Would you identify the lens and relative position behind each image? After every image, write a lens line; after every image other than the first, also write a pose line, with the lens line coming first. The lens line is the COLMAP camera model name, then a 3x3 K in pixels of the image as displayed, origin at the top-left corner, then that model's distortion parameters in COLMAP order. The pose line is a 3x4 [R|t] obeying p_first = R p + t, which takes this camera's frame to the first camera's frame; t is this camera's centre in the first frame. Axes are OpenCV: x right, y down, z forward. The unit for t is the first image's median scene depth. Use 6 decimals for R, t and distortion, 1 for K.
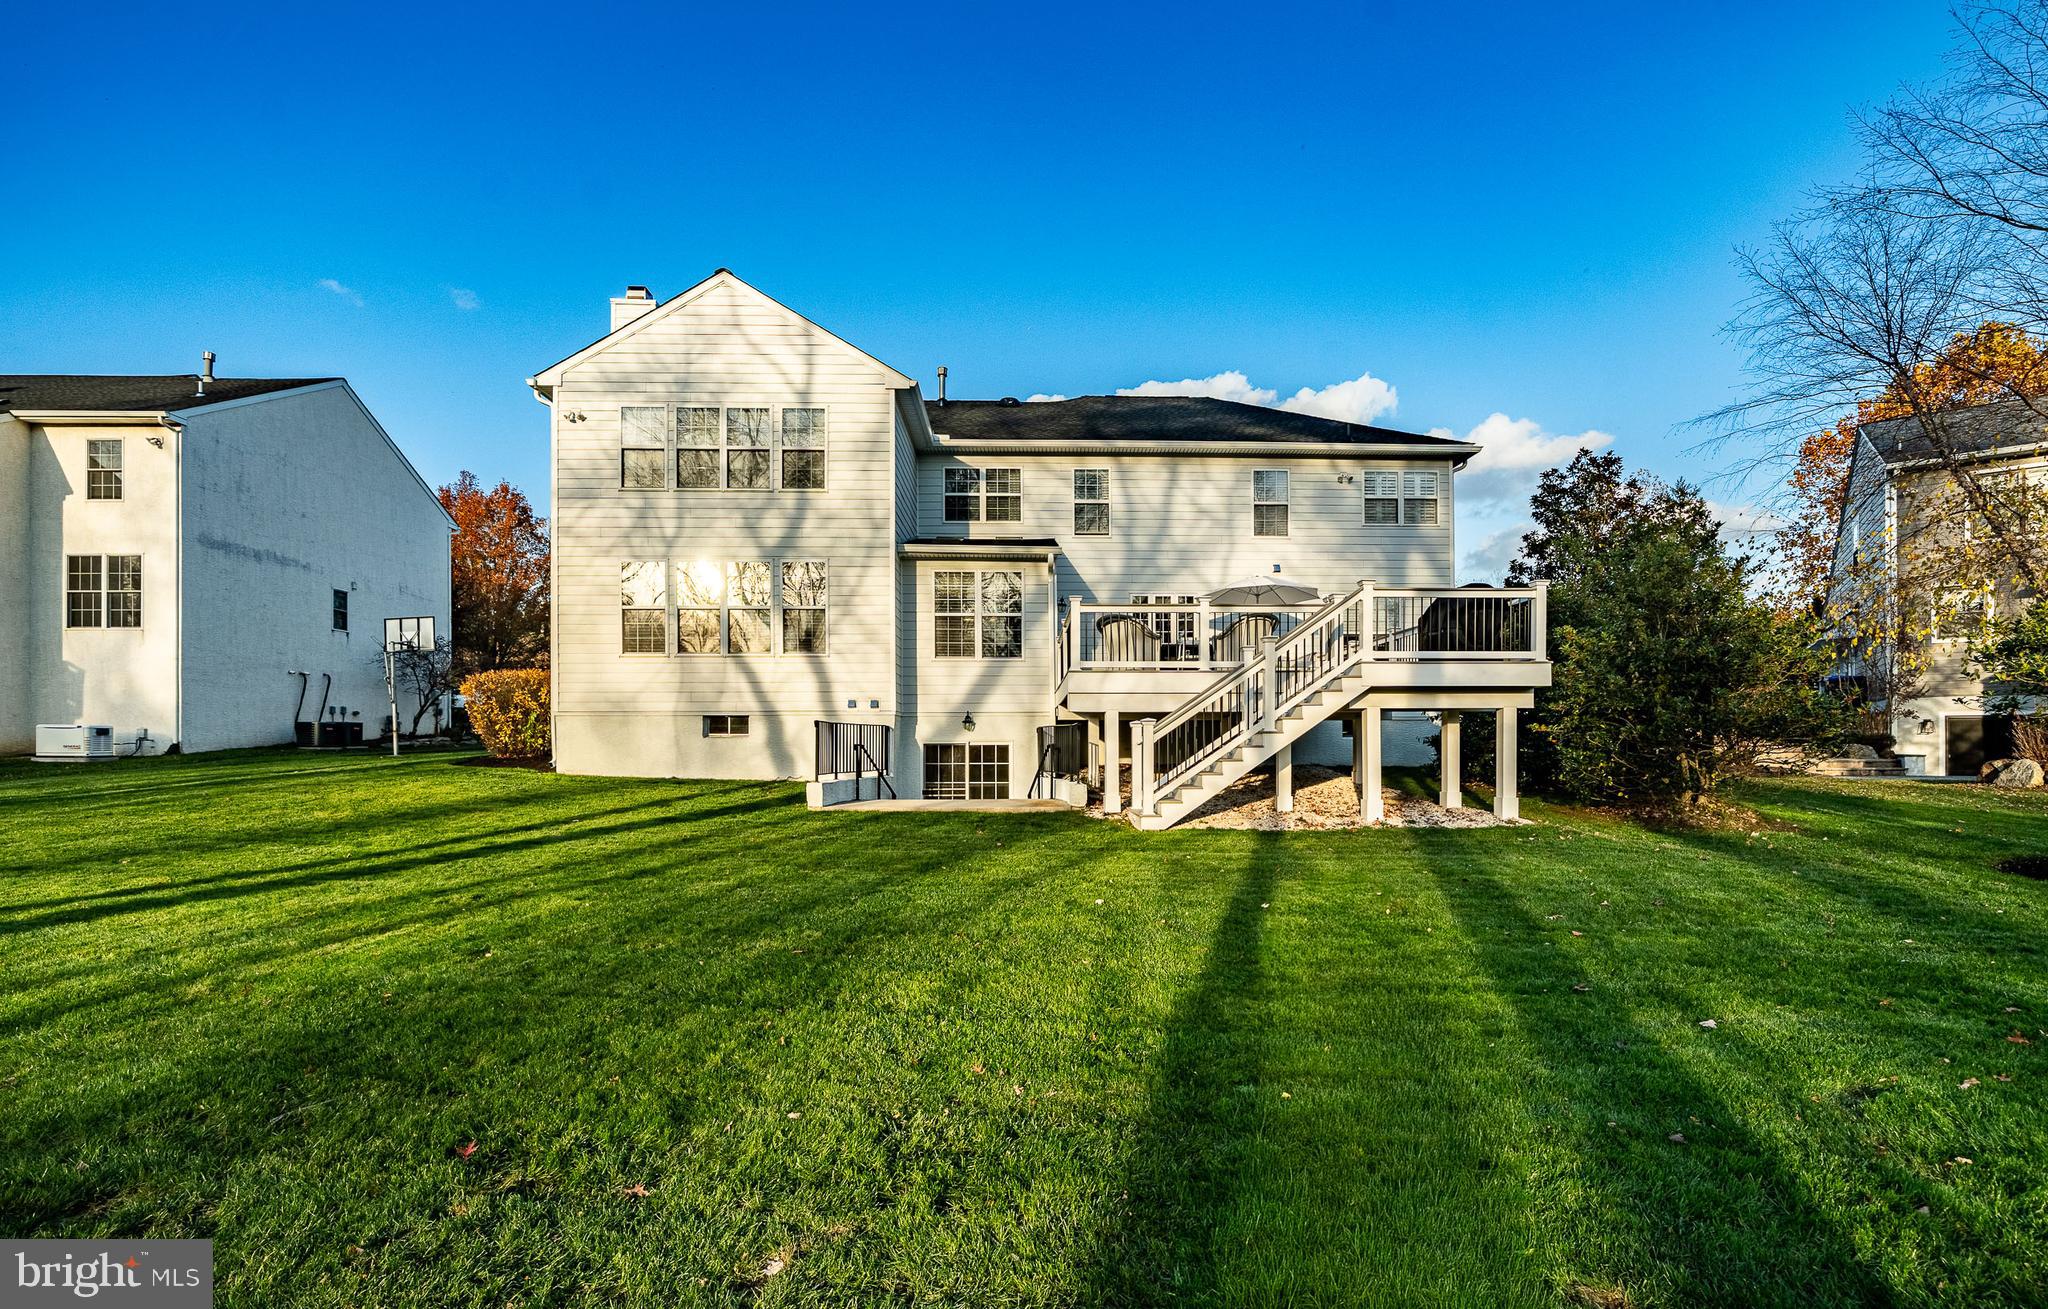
lens RADIAL K [[822.8, 0, 1041.3], [0, 822.8, 713.9], [0, 0, 1]] dist [-0.004867, 0.000255]
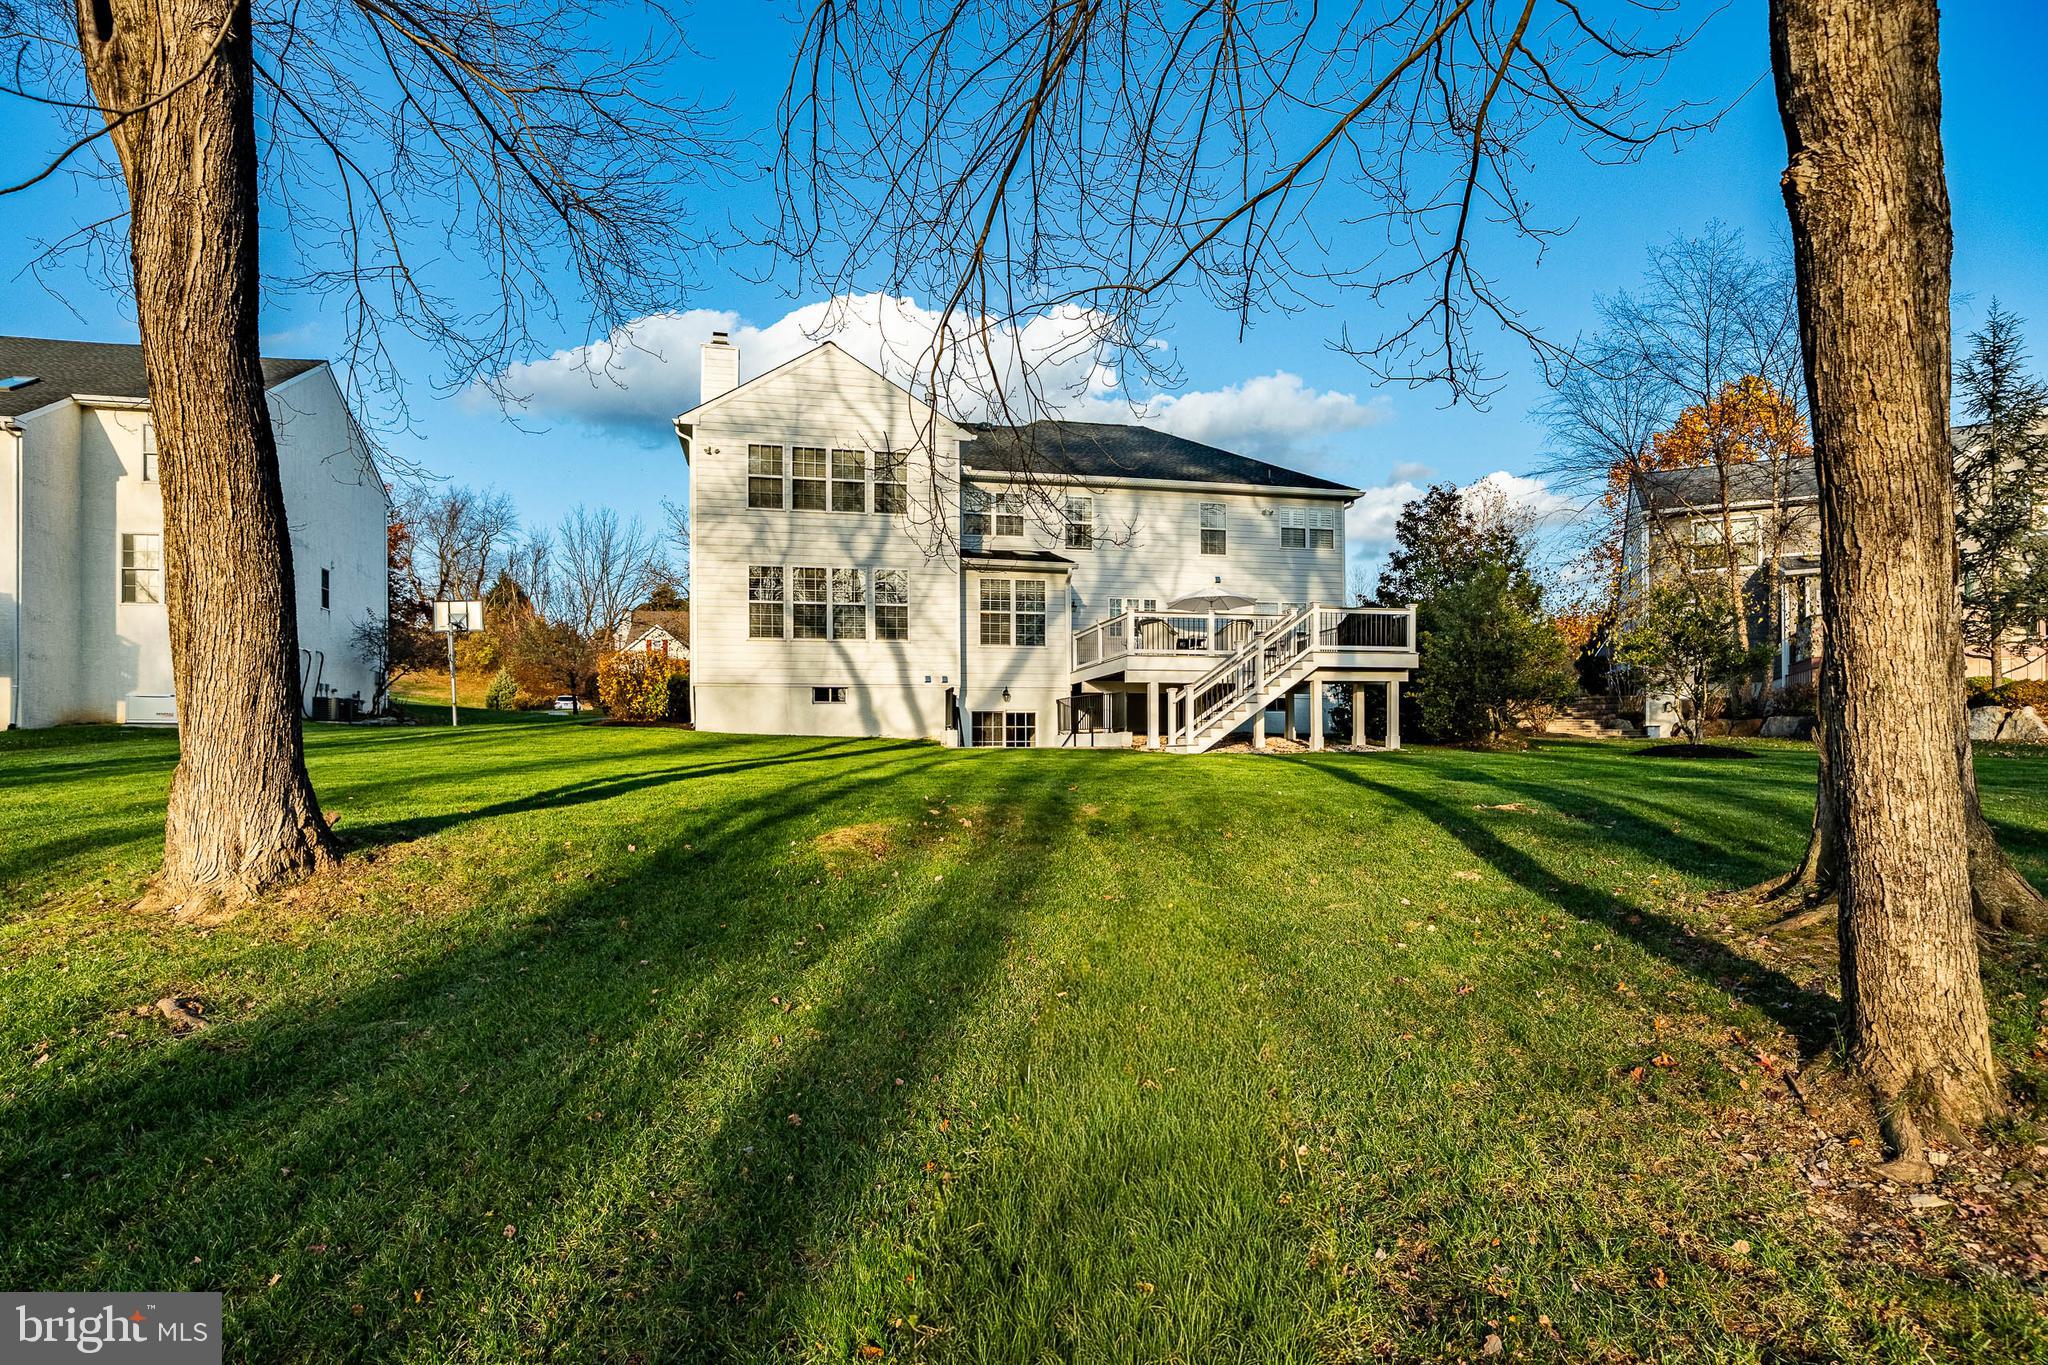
lens RADIAL K [[941.0, 0, 1022.4], [0, 941.0, 684.9], [0, 0, 1]] dist [0.000176, -0.000189]
pose [[0.985653, 0.008230, 0.168582, -0.313755], [-0.003445, 0.999583, -0.028654, 0.036877], [-0.168748, 0.027662, 0.985271, -0.475224]]
